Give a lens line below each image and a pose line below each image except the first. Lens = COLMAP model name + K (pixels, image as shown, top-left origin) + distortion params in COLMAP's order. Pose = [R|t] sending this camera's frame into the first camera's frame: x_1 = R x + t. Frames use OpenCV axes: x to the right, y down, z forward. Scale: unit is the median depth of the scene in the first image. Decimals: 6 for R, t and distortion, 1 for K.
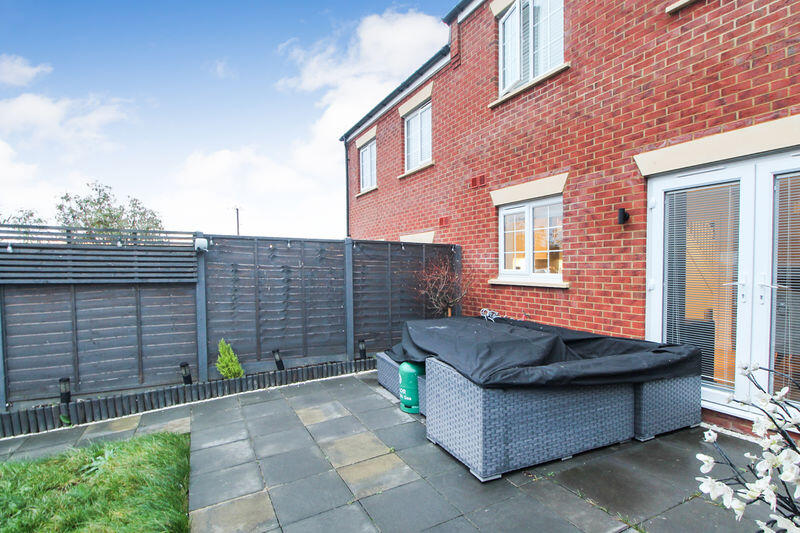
lens RADIAL K [[409.9, 0, 403.1], [0, 409.9, 284.6], [0, 0, 1]] dist [-0.003229, -0.001544]
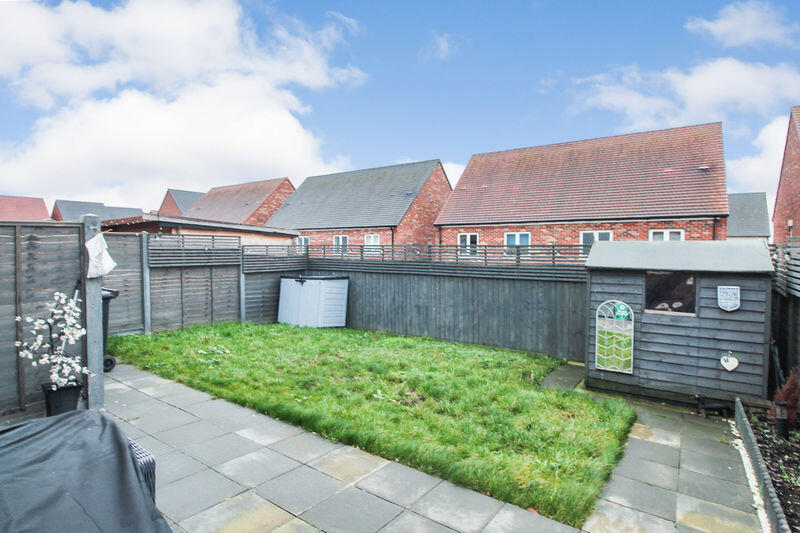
lens RADIAL K [[446.8, 0, 400.0], [0, 446.8, 266.5], [0, 0, 1]] dist [-0.001119, -0.000349]
pose [[-0.891388, 0.011546, -0.453094, 0.033996], [-0.028177, 0.996330, 0.080823, -0.084745], [0.452364, 0.084812, -0.887791, 1.190378]]
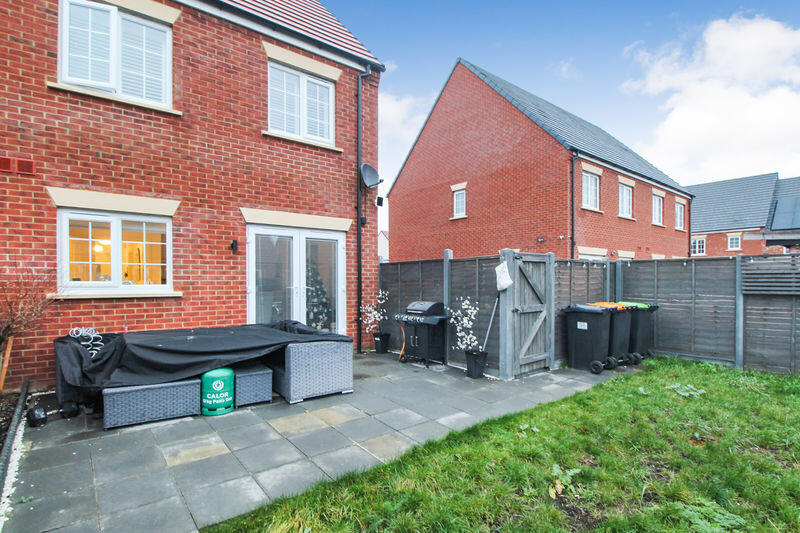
lens RADIAL K [[409.9, 0, 403.1], [0, 409.9, 284.6], [0, 0, 1]] dist [-0.003229, -0.001544]
pose [[-0.186210, -0.012110, 0.982435, -0.994839], [0.041446, 0.998937, 0.020169, -0.025638], [-0.981635, 0.044474, -0.185510, 0.638035]]
